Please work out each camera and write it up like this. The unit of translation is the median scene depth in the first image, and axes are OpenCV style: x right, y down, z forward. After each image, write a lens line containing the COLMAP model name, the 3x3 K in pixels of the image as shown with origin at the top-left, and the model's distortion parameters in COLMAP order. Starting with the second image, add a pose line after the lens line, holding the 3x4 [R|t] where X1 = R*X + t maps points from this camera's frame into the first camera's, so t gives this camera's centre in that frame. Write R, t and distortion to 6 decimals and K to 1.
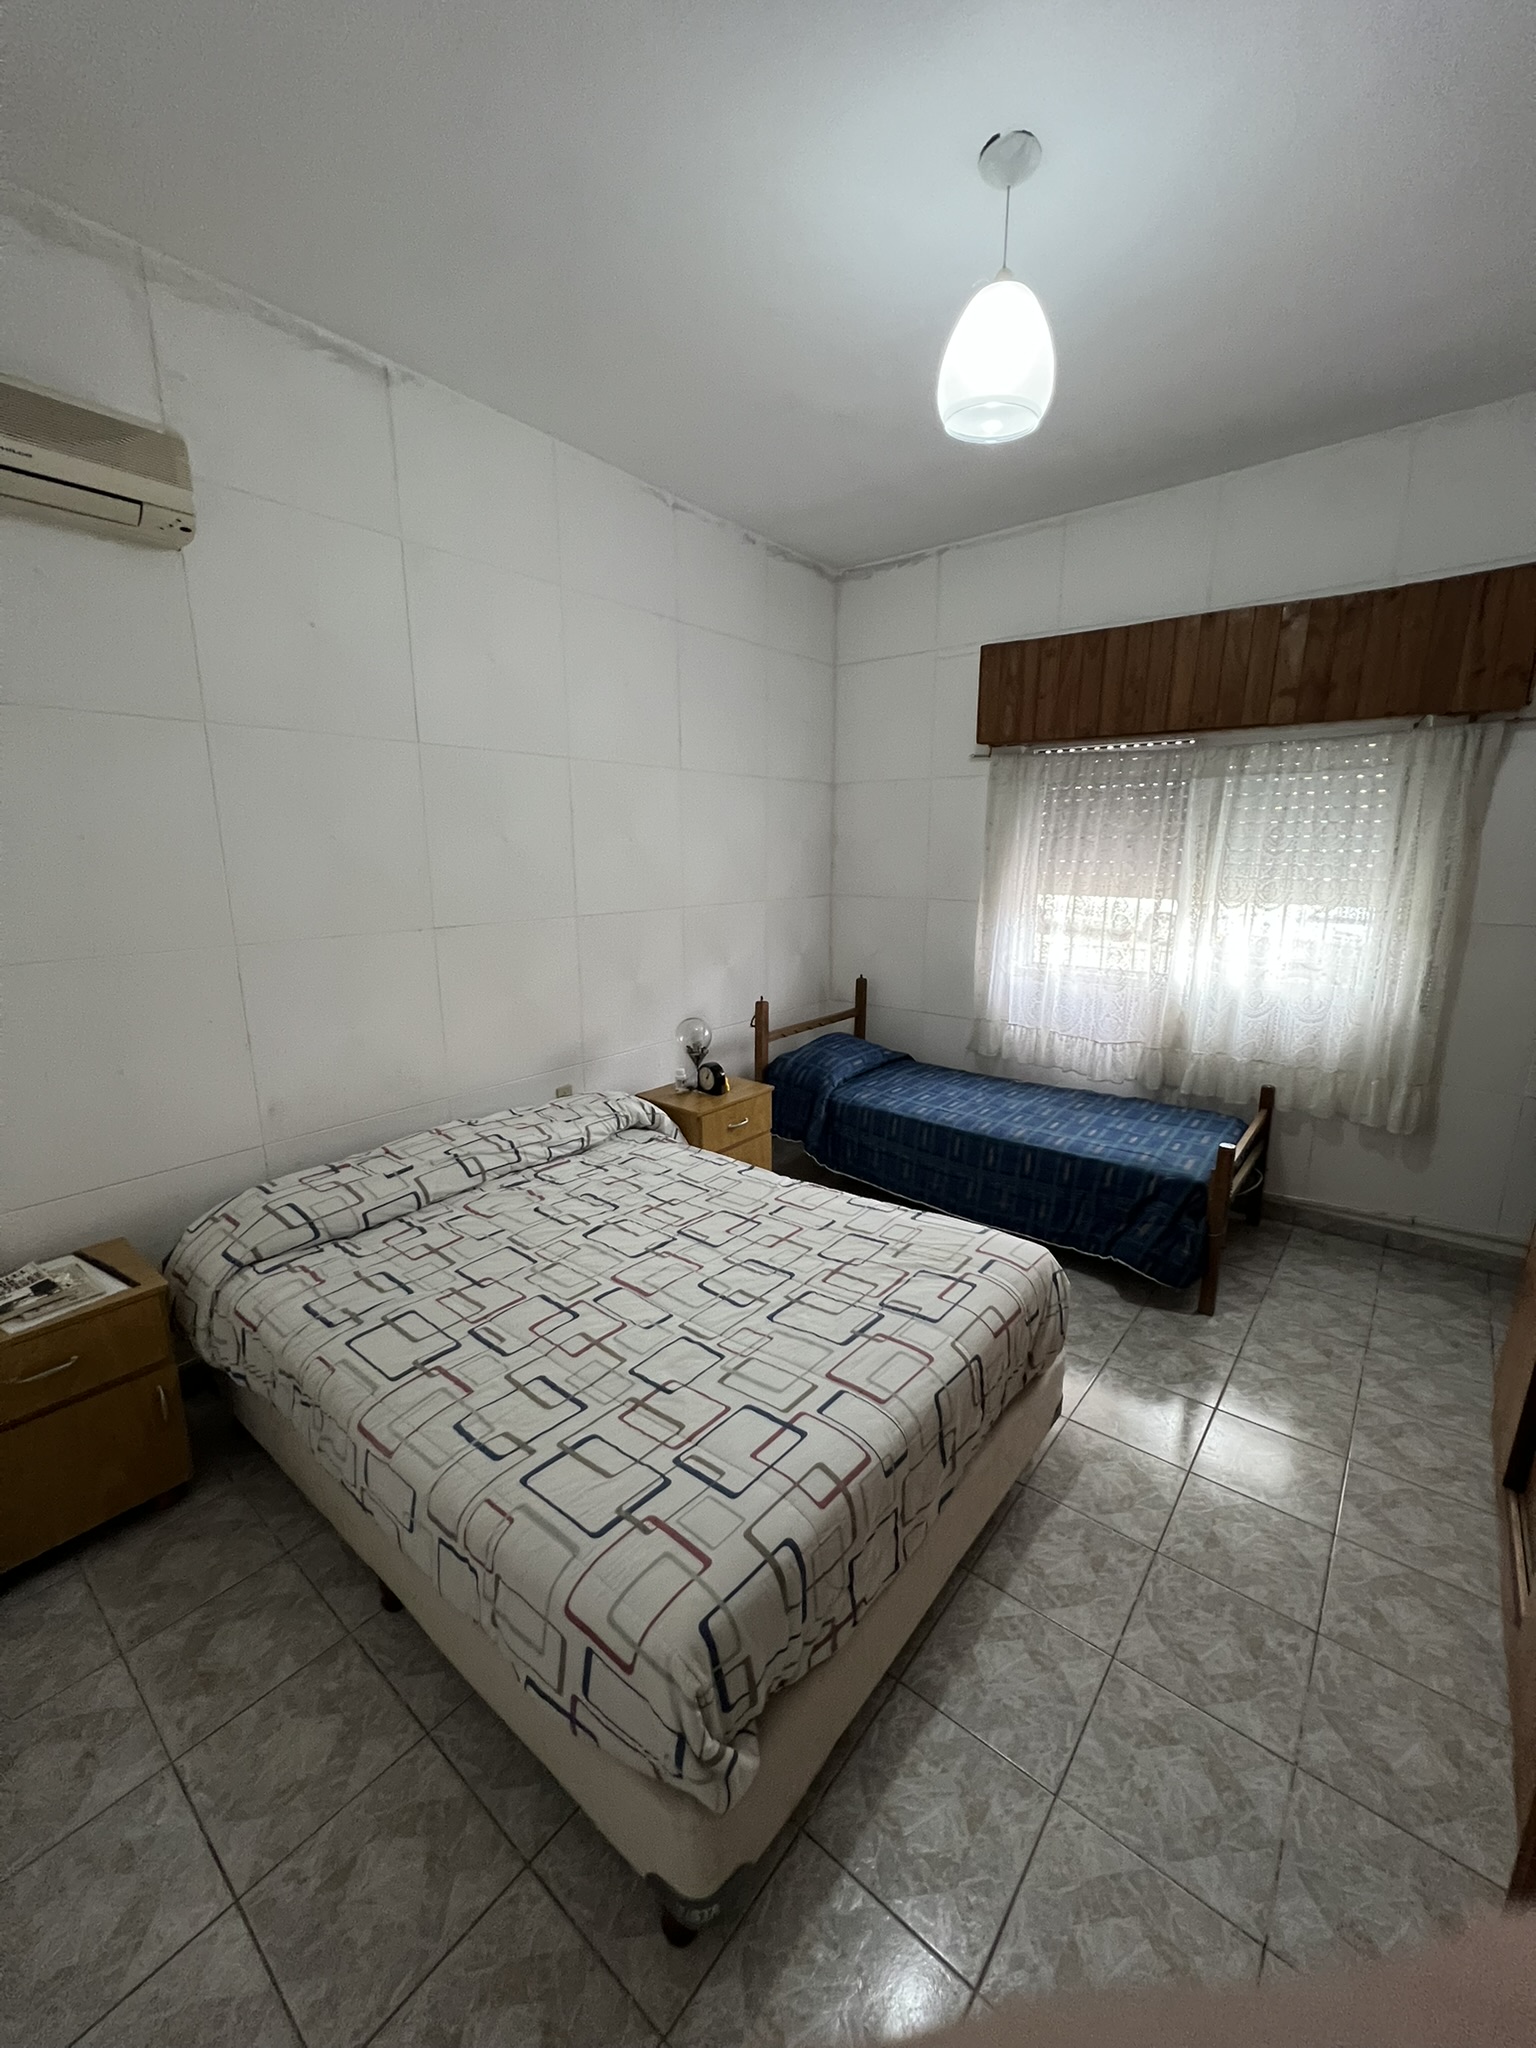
lens RADIAL K [[816.7, 0, 770.8], [0, 816.7, 1021.1], [0, 0, 1]] dist [-0.004101, 0.000519]
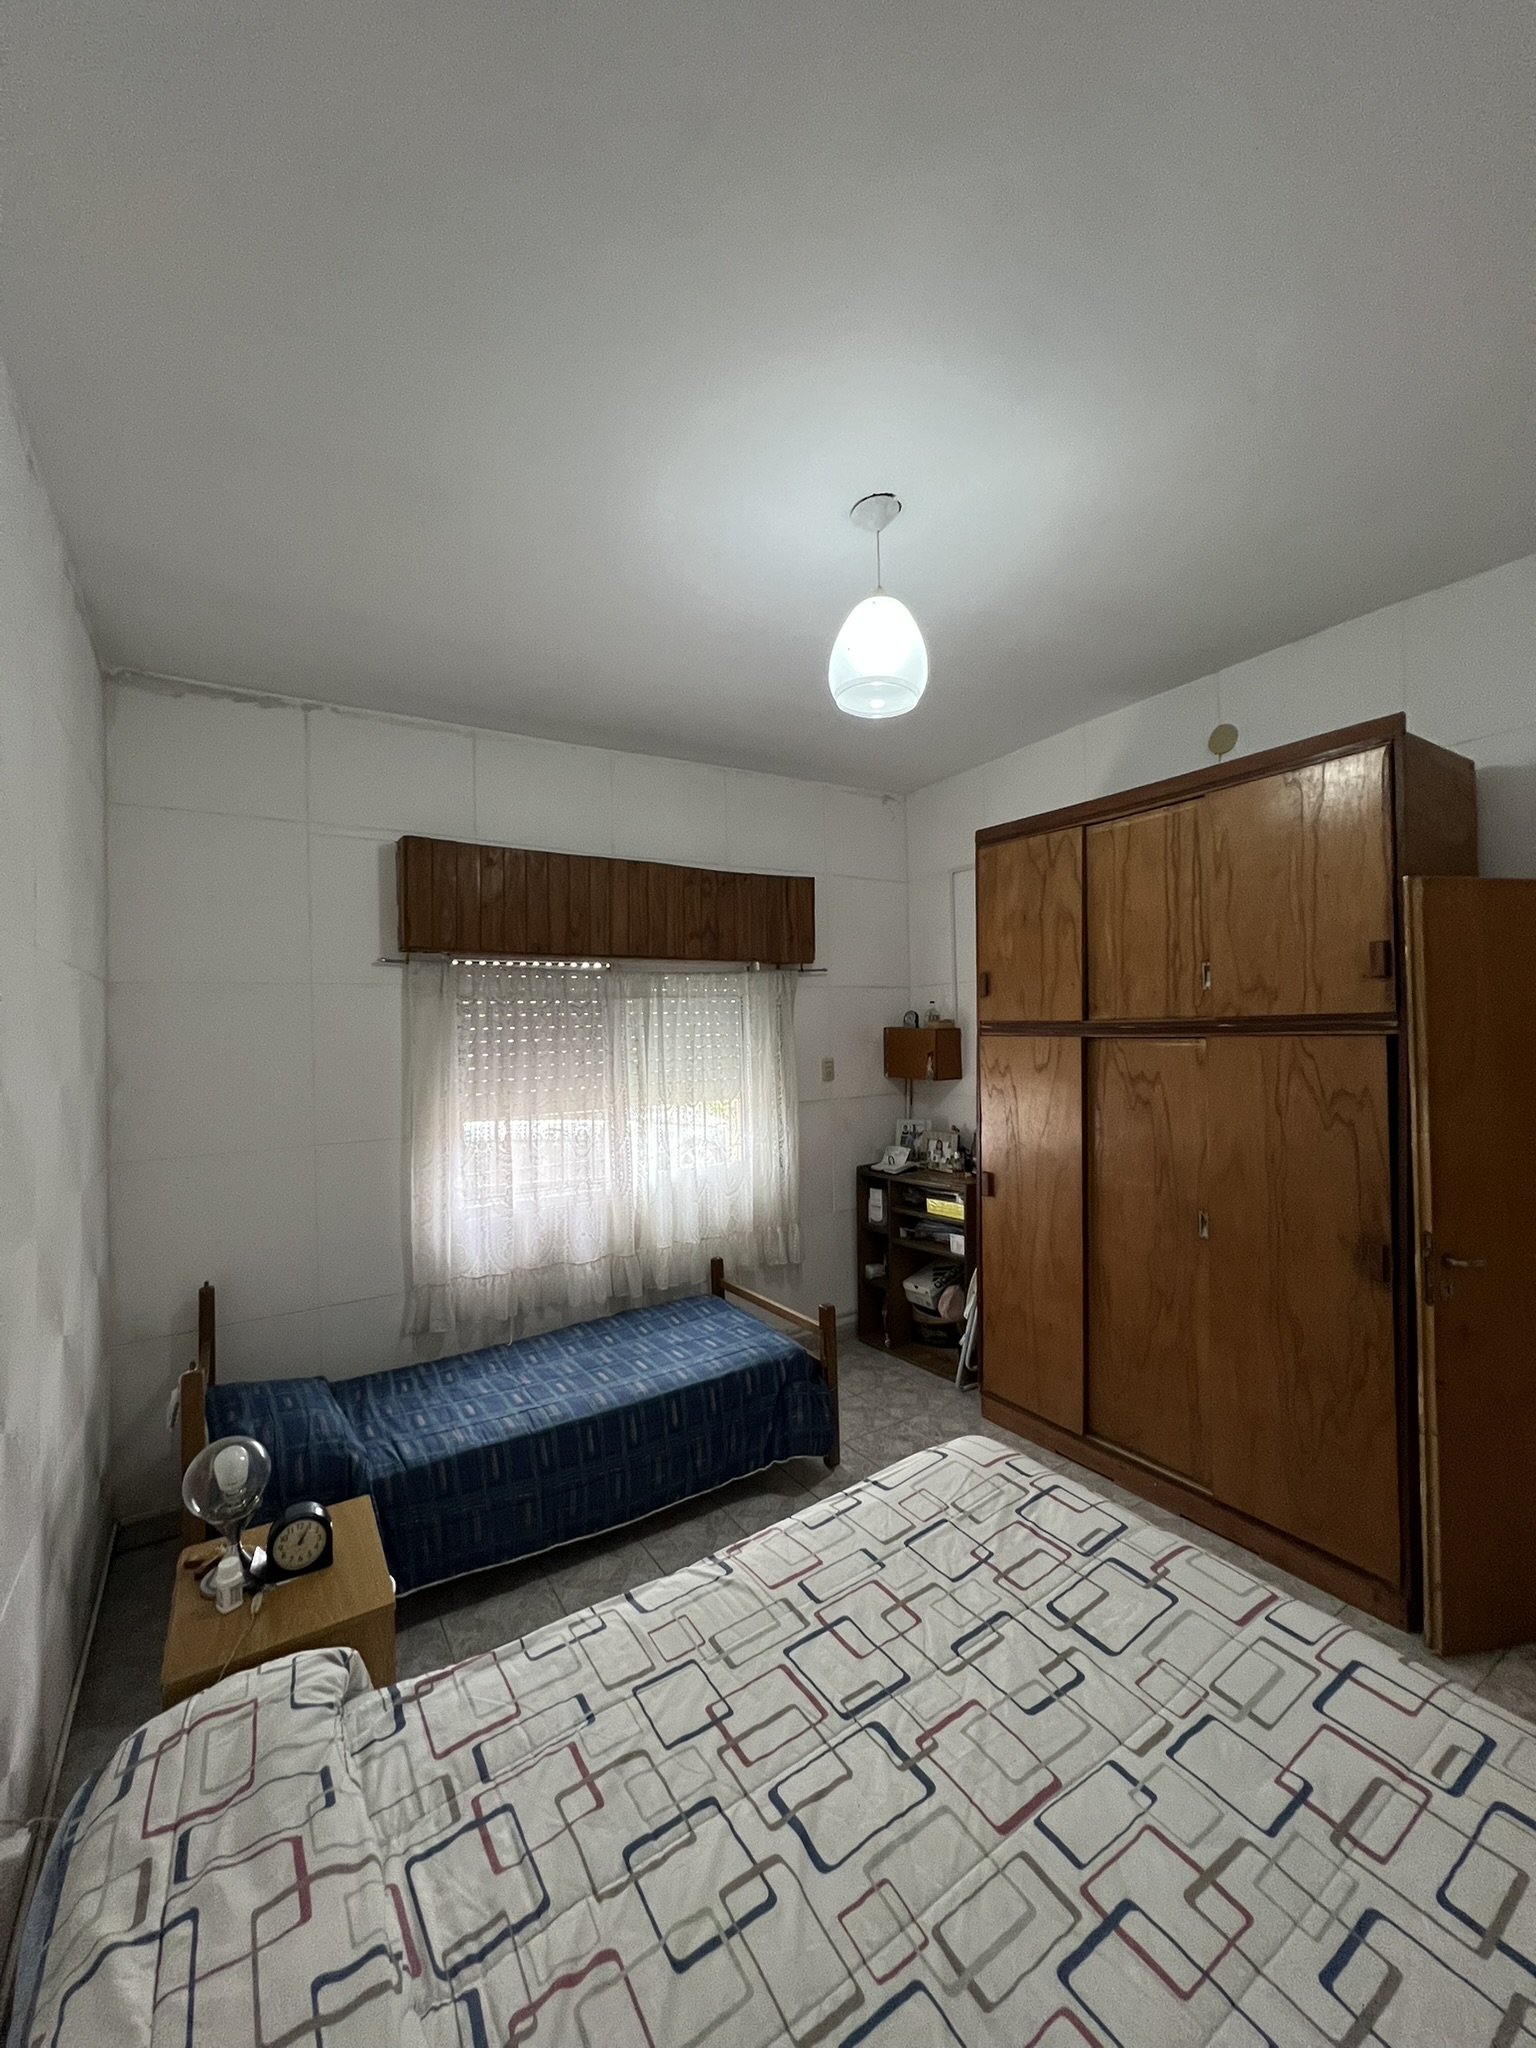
lens RADIAL K [[816.7, 0, 776.1], [0, 816.7, 1020.7], [0, 0, 1]] dist [-0.004101, 0.000519]
pose [[0.307852, 0.005829, 0.951416, -0.509984], [0.231970, 0.969345, -0.080998, -0.145545], [-0.922723, 0.245635, 0.297063, 0.543030]]
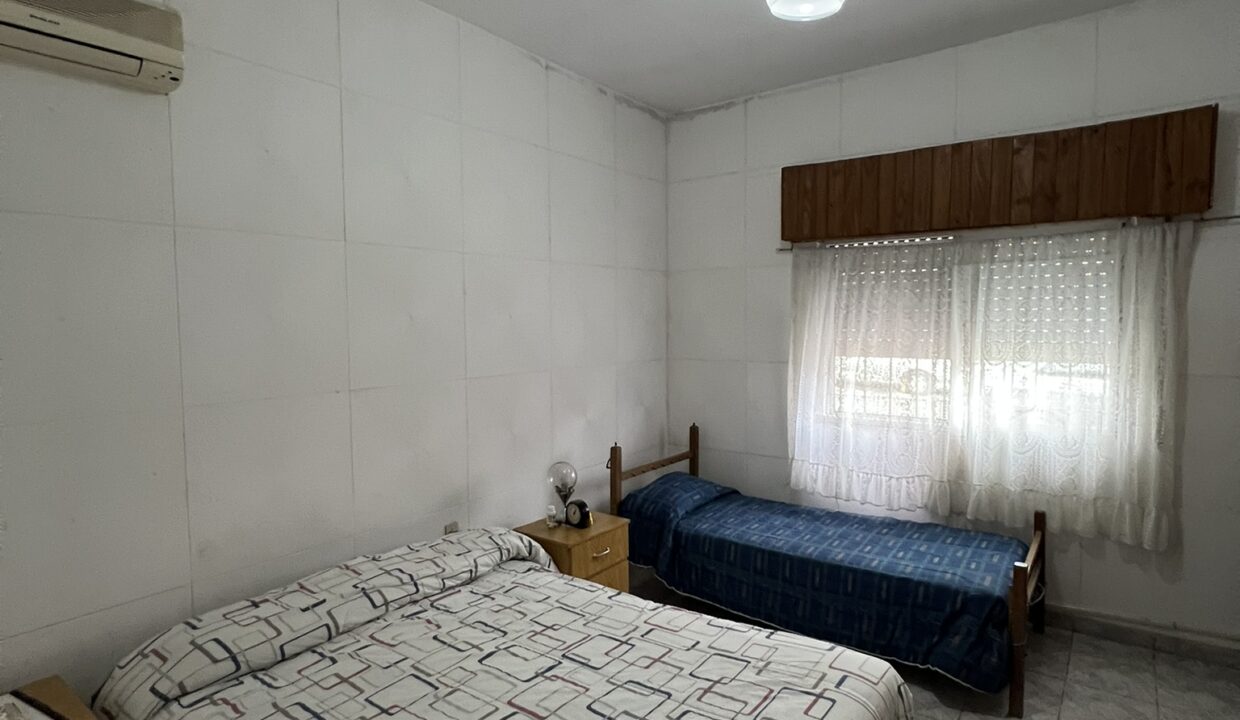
lens RADIAL K [[660.6, 0, 623.1], [0, 660.6, 356.8], [0, 0, 1]] dist [-0.003375, 0.000644]
pose [[0.999328, -0.011033, 0.034954, -0.041815], [0.016326, 0.987786, -0.154962, -0.005465], [-0.032817, 0.155428, 0.987302, 0.022232]]
